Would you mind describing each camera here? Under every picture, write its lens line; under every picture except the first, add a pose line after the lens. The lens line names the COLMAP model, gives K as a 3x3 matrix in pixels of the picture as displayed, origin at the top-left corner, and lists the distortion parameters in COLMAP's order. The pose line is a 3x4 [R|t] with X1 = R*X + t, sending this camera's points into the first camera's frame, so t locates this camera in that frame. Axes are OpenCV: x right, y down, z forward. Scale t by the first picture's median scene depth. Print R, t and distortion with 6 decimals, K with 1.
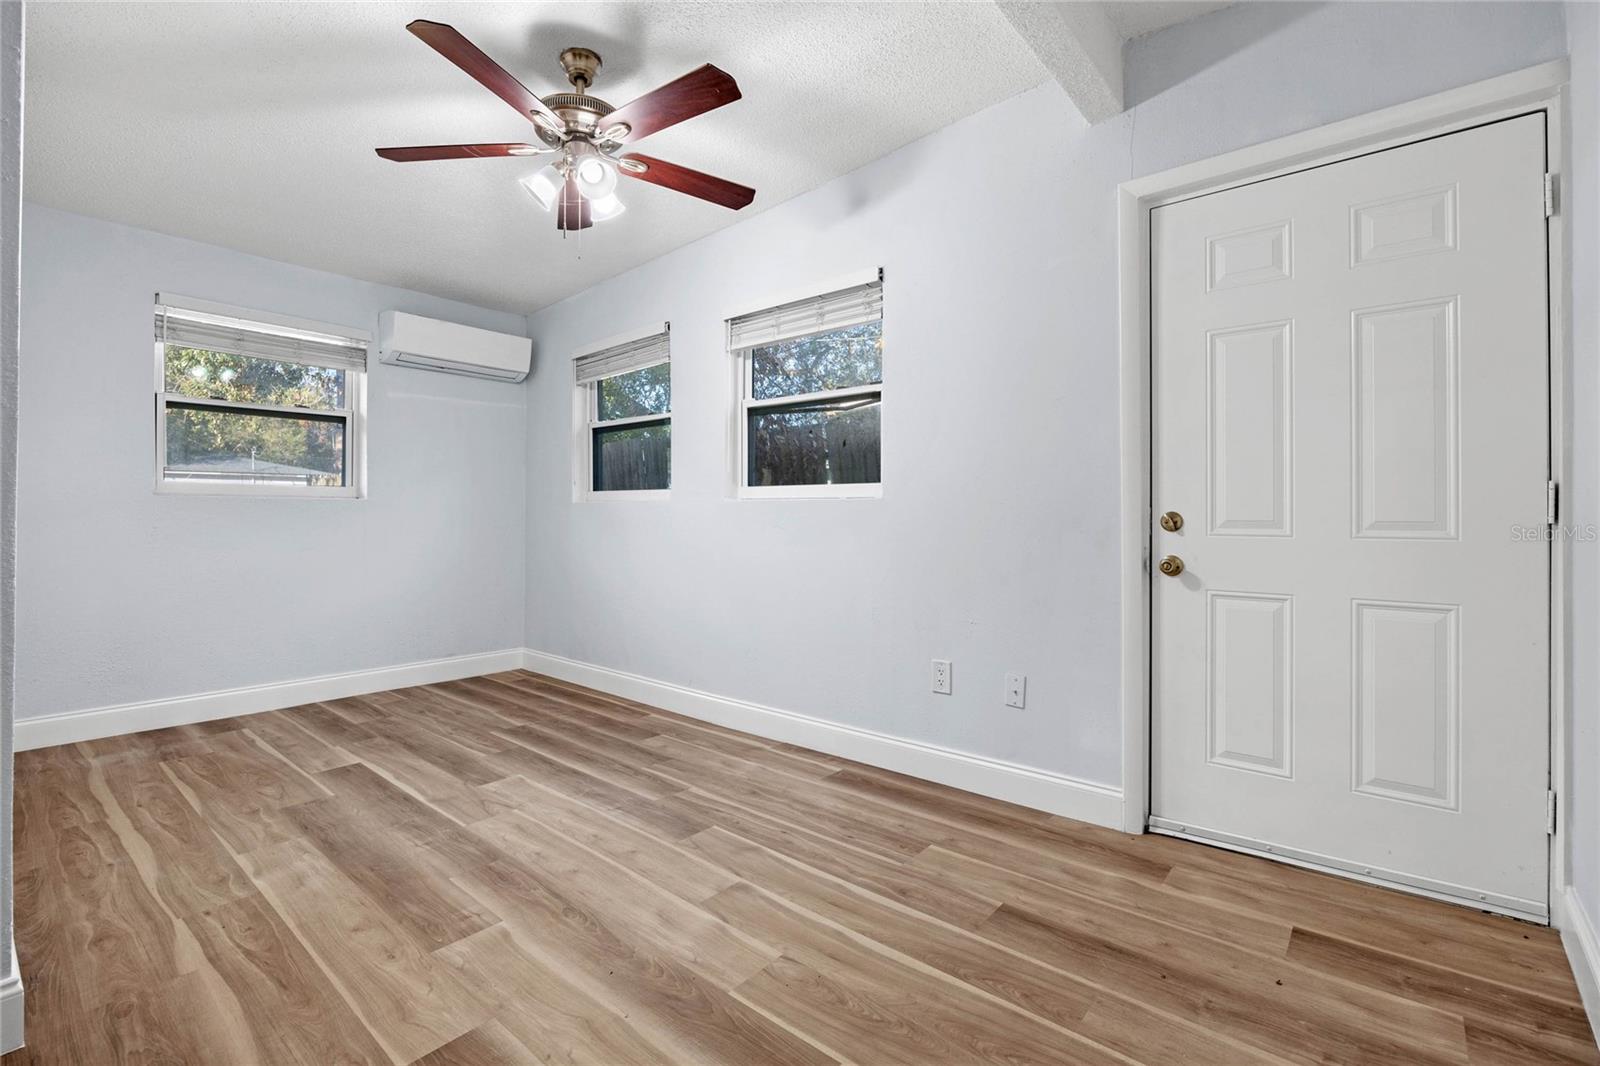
lens RADIAL K [[707.4, 0, 804.4], [0, 707.4, 520.8], [0, 0, 1]] dist [0.000012, -0.000064]
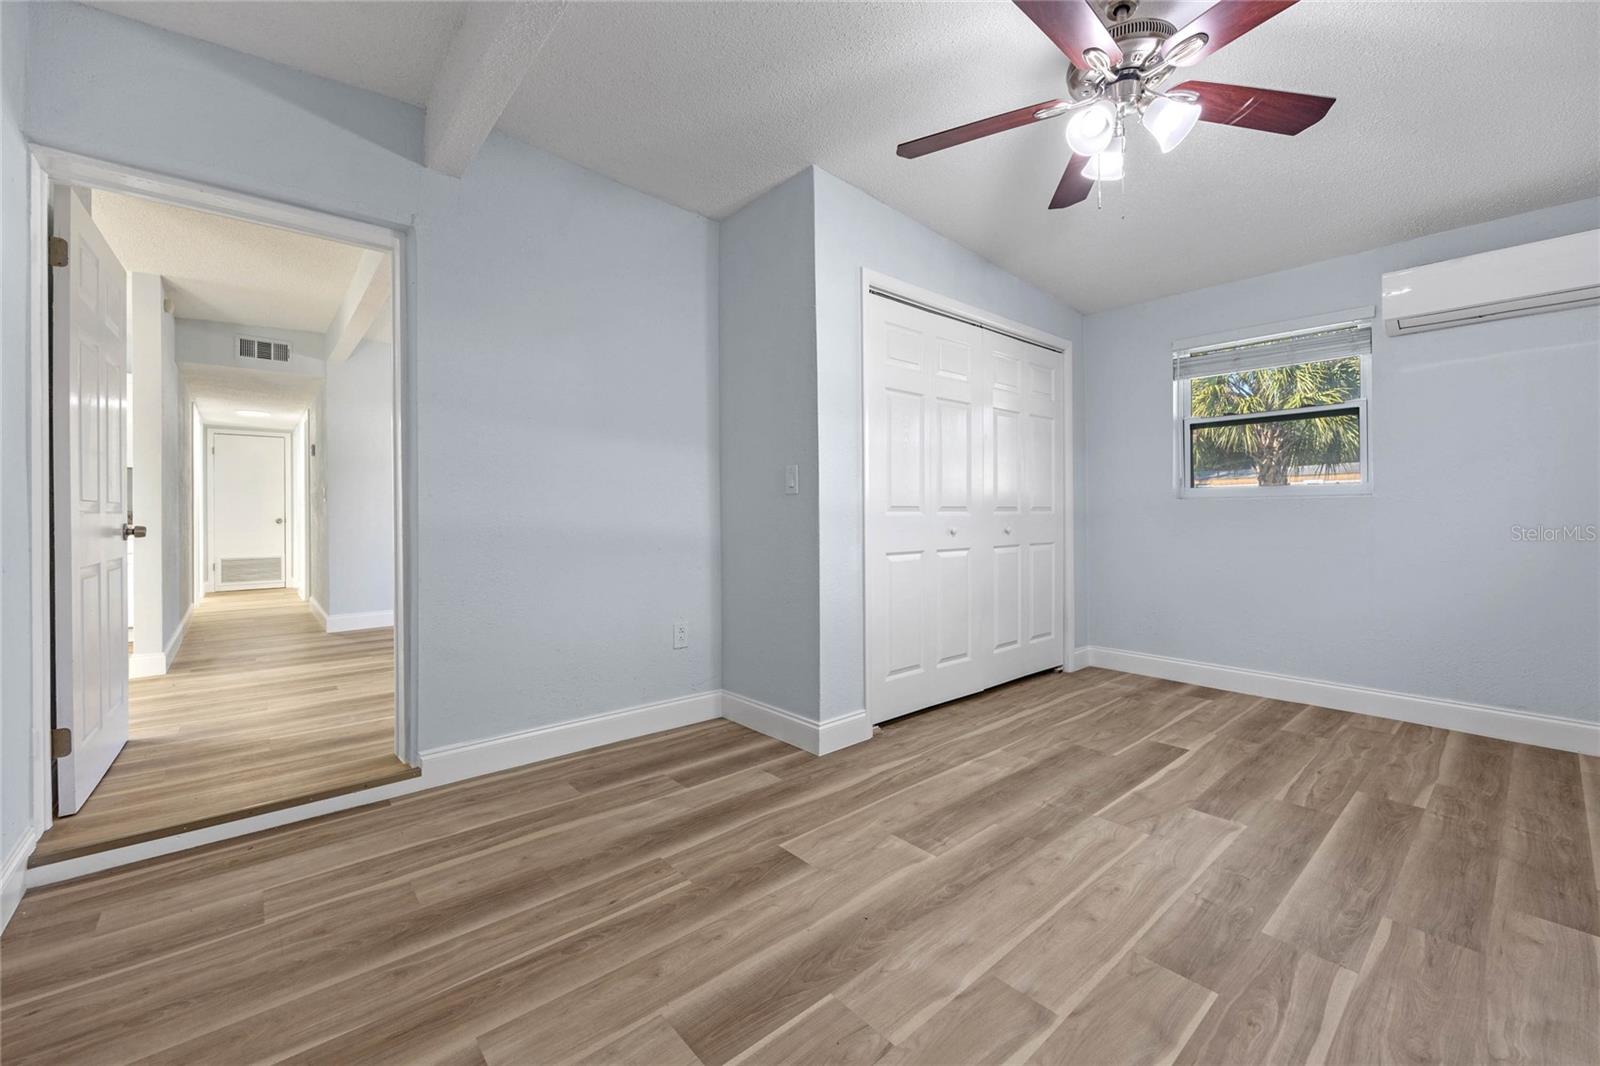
lens RADIAL K [[670.5, 0, 813.8], [0, 670.5, 522.3], [0, 0, 1]] dist [0.004379, -0.000438]
pose [[-0.174670, 0.004359, -0.984617, 0.577252], [0.000090, 0.999990, 0.004411, -0.002325], [0.984627, 0.000682, -0.174669, 0.794488]]
